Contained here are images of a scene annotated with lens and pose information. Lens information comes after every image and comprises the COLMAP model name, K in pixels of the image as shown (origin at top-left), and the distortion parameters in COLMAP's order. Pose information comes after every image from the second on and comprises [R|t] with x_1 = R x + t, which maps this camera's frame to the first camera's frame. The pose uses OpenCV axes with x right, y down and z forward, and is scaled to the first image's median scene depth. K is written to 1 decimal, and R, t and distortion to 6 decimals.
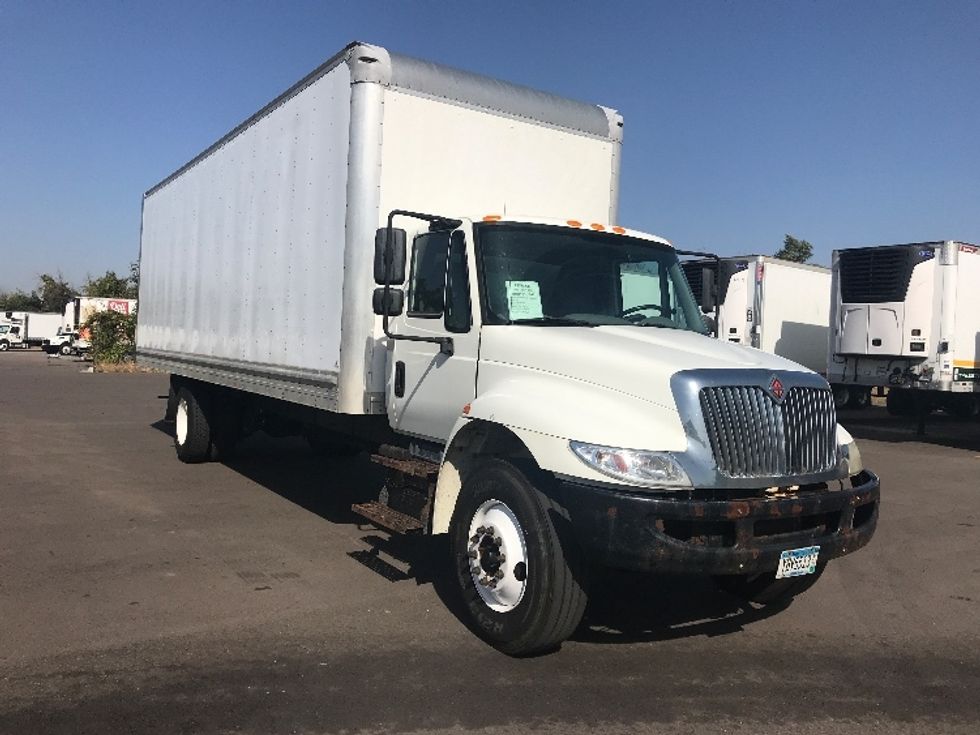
lens RADIAL K [[808.4, 0, 483.4], [0, 808.4, 367.9], [0, 0, 1]] dist [0.042439, -0.028311]
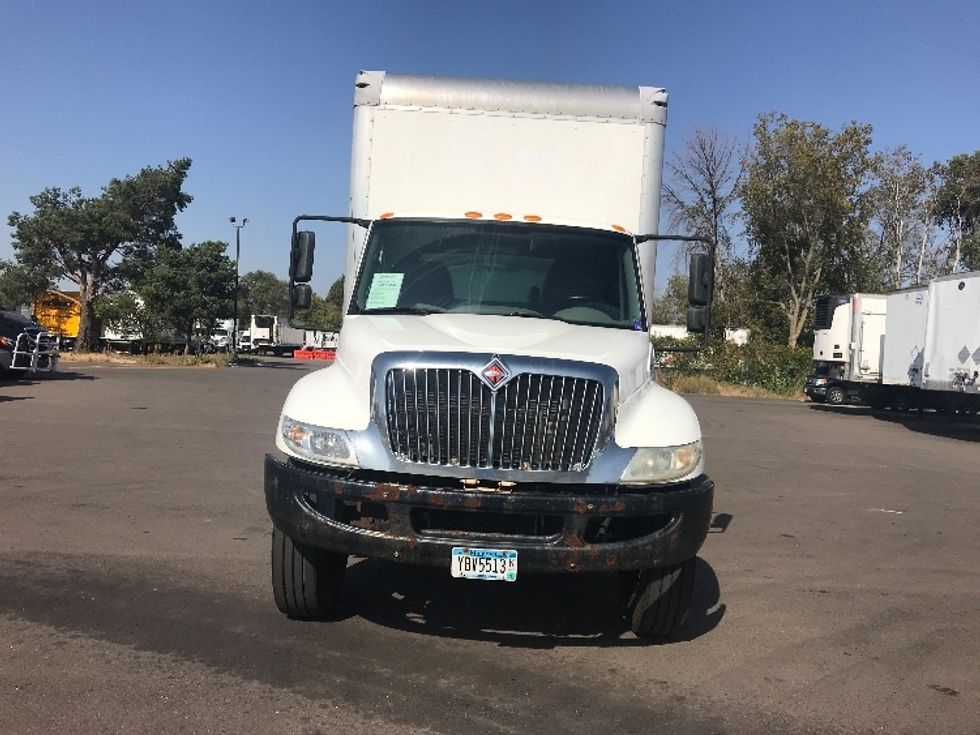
lens RADIAL K [[808.4, 0, 482.1], [0, 808.4, 366.4], [0, 0, 1]] dist [0.042439, -0.028311]
pose [[0.833904, 0.017304, -0.551639, 0.777863], [-0.033770, 0.999235, -0.019704, 0.031991], [0.550876, 0.035060, 0.833850, 0.209832]]
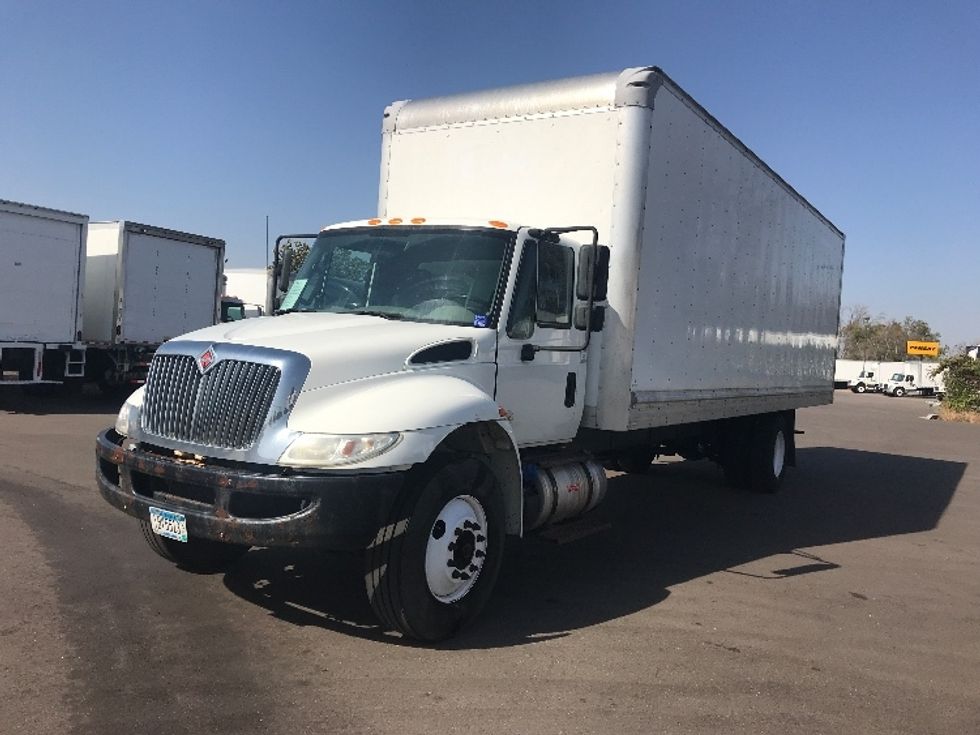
lens RADIAL K [[808.4, 0, 483.5], [0, 808.4, 364.8], [0, 0, 1]] dist [0.042439, -0.028311]
pose [[0.404196, 0.002724, -0.914668, 1.319312], [-0.070168, 0.997141, -0.028038, 0.033156], [0.911977, 0.075514, 0.403232, 0.824530]]
